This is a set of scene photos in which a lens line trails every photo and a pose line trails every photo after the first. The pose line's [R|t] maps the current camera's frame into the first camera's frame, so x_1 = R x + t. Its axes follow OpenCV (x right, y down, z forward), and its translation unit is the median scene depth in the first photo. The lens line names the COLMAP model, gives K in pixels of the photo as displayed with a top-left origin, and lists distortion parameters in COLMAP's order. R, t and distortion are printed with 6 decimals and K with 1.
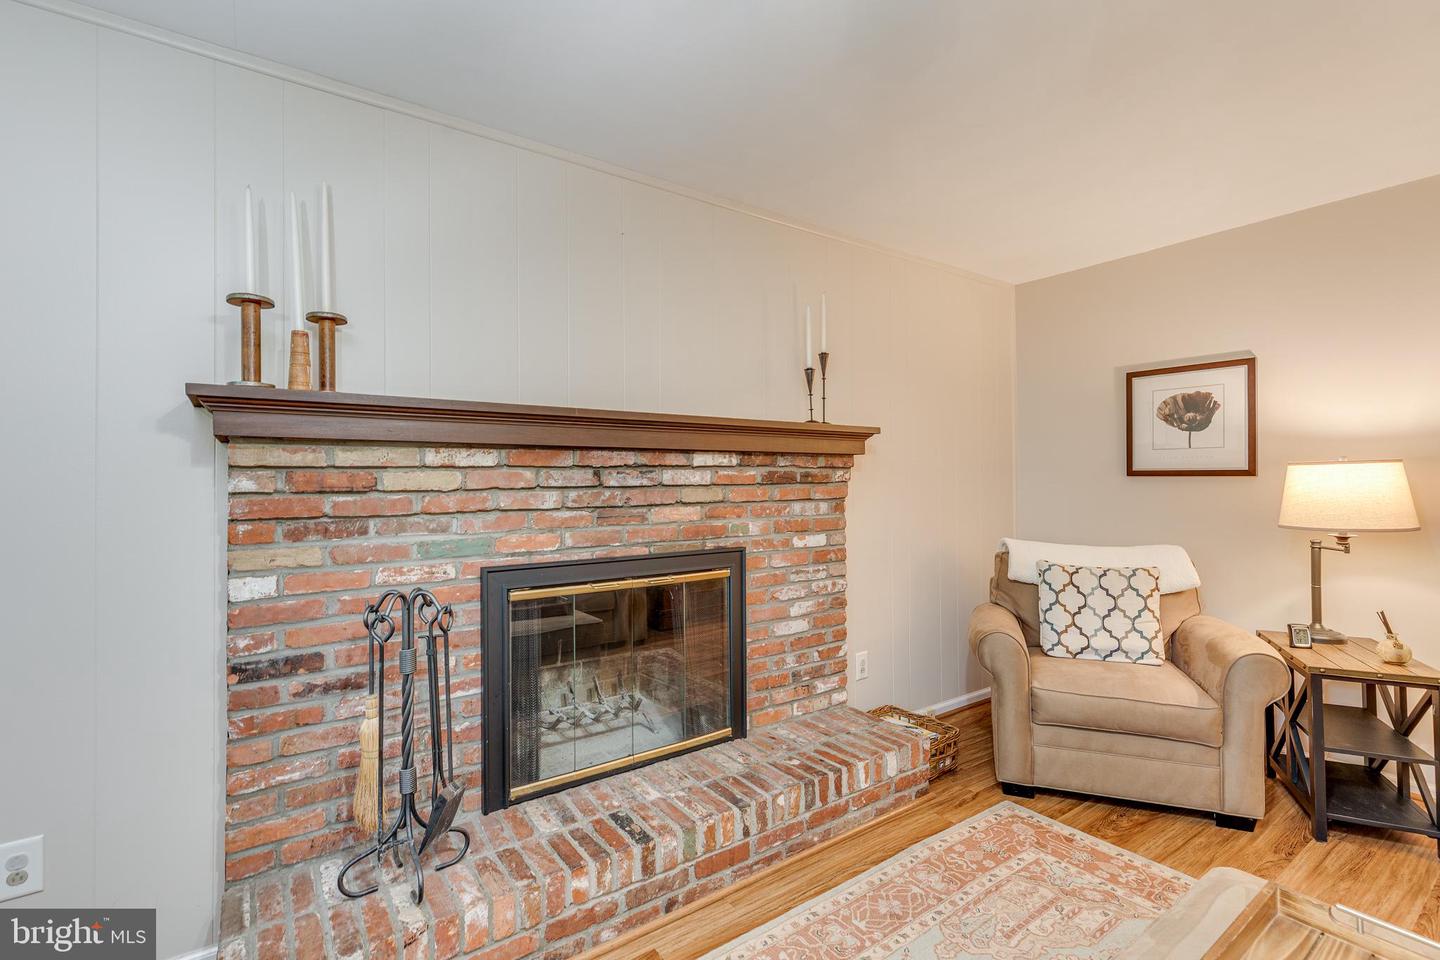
lens RADIAL K [[654.0, 0, 714.7], [0, 654.0, 473.8], [0, 0, 1]] dist [0.007768, -0.003206]
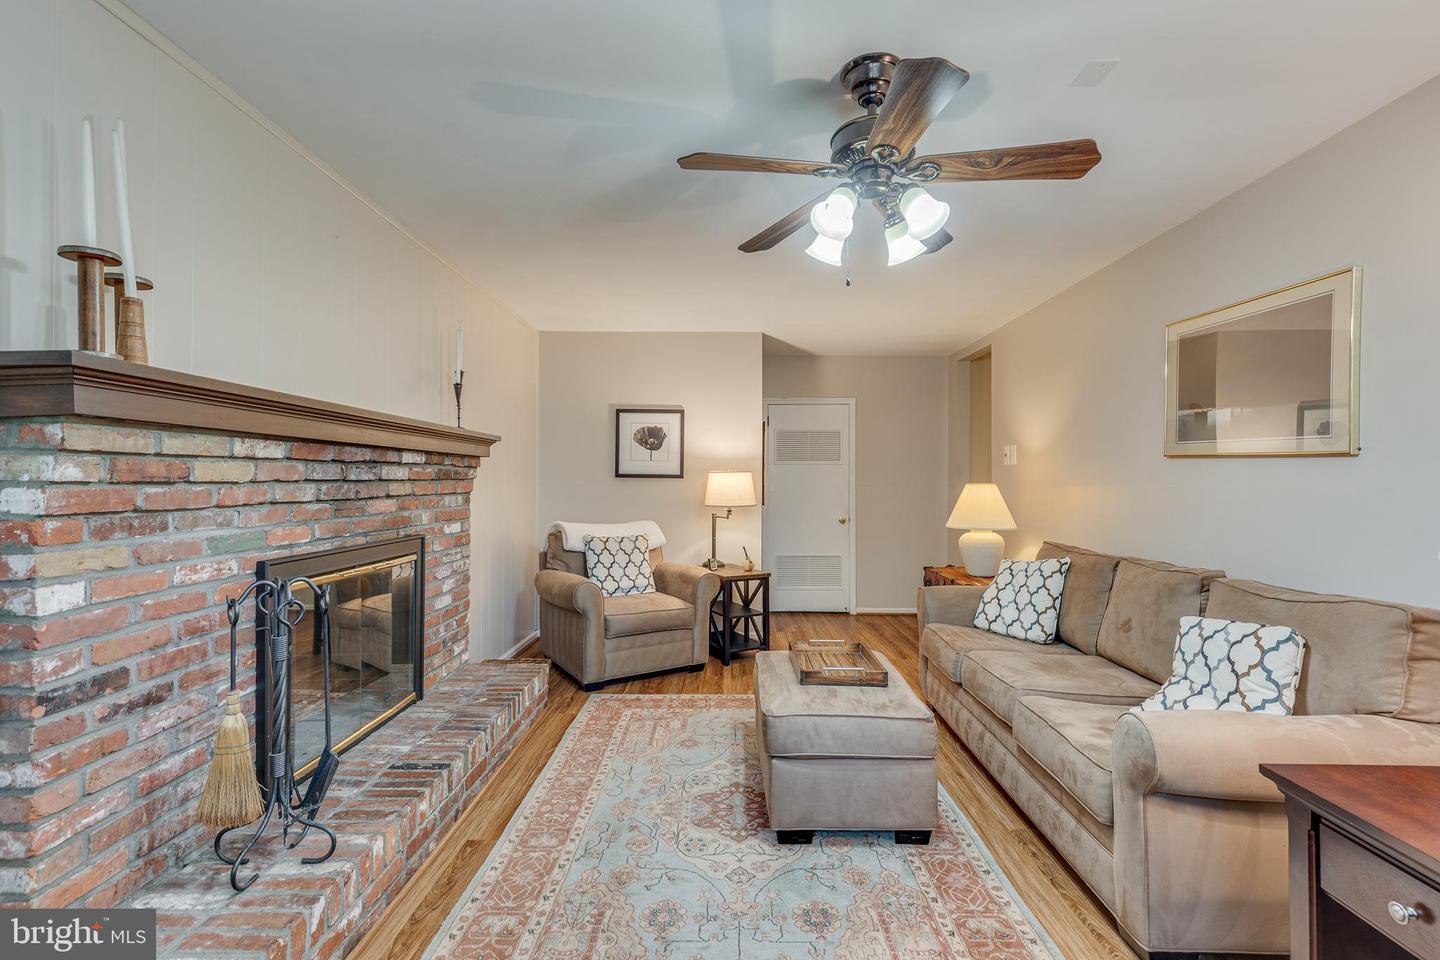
lens RADIAL K [[654.0, 0, 724.3], [0, 654.0, 474.5], [0, 0, 1]] dist [0.007768, -0.003206]
pose [[0.582778, 0.016605, 0.812462, -0.658392], [-0.015266, 0.999838, -0.009484, 0.010558], [-0.812488, -0.006876, 0.582938, -0.116640]]
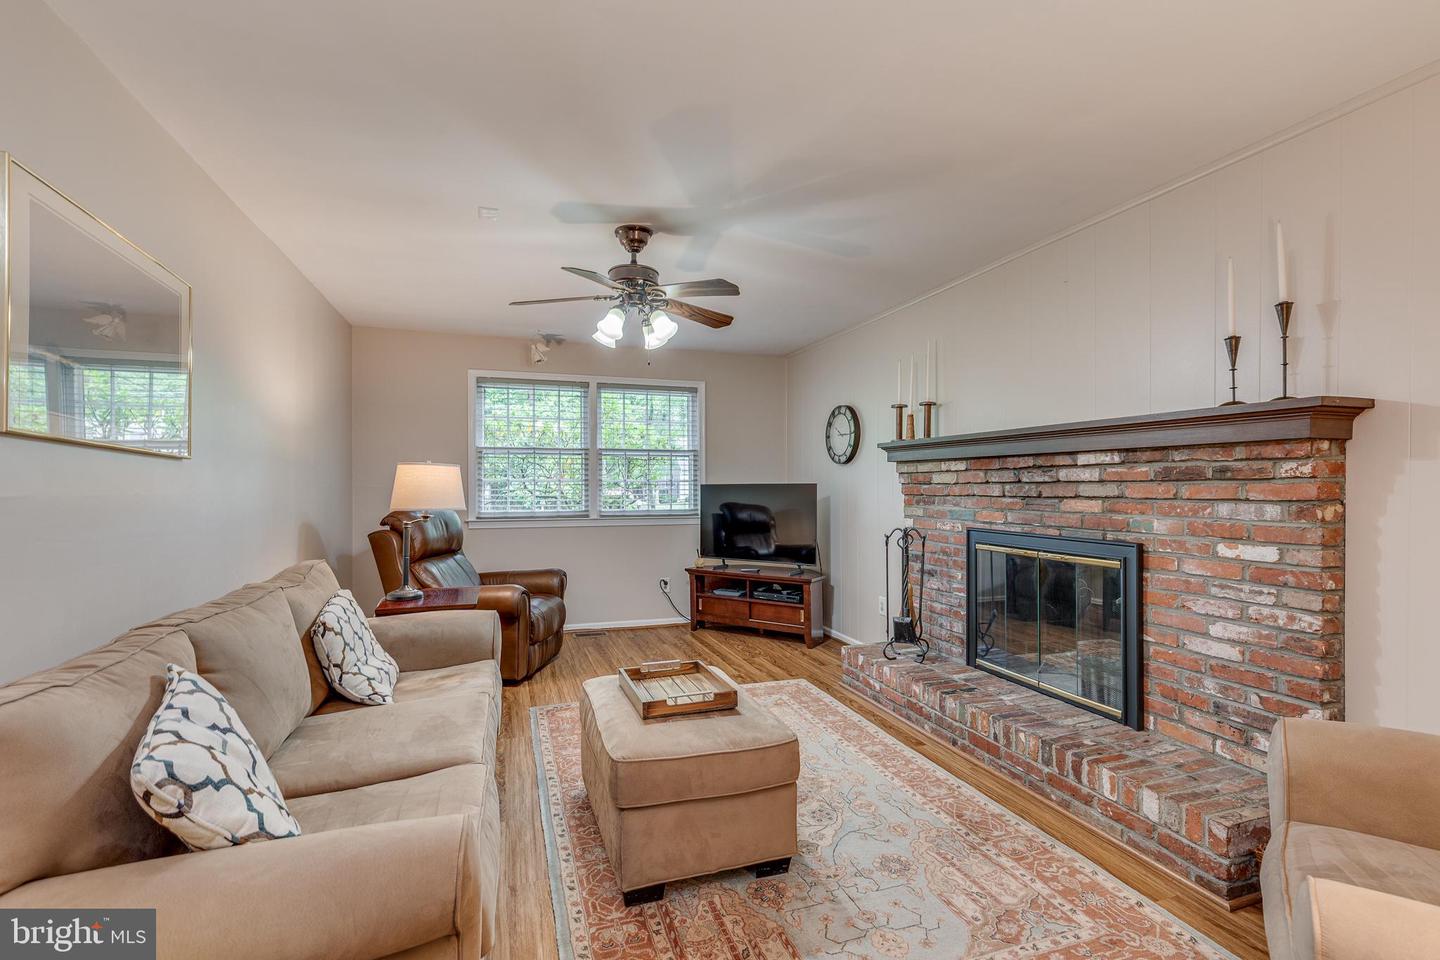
lens RADIAL K [[654.0, 0, 713.6], [0, 654.0, 486.4], [0, 0, 1]] dist [0.007768, -0.003206]
pose [[-0.295166, 0.013094, -0.955356, 1.348605], [0.019095, 0.999787, 0.007804, 0.004774], [0.955255, -0.015939, -0.295353, 0.759540]]
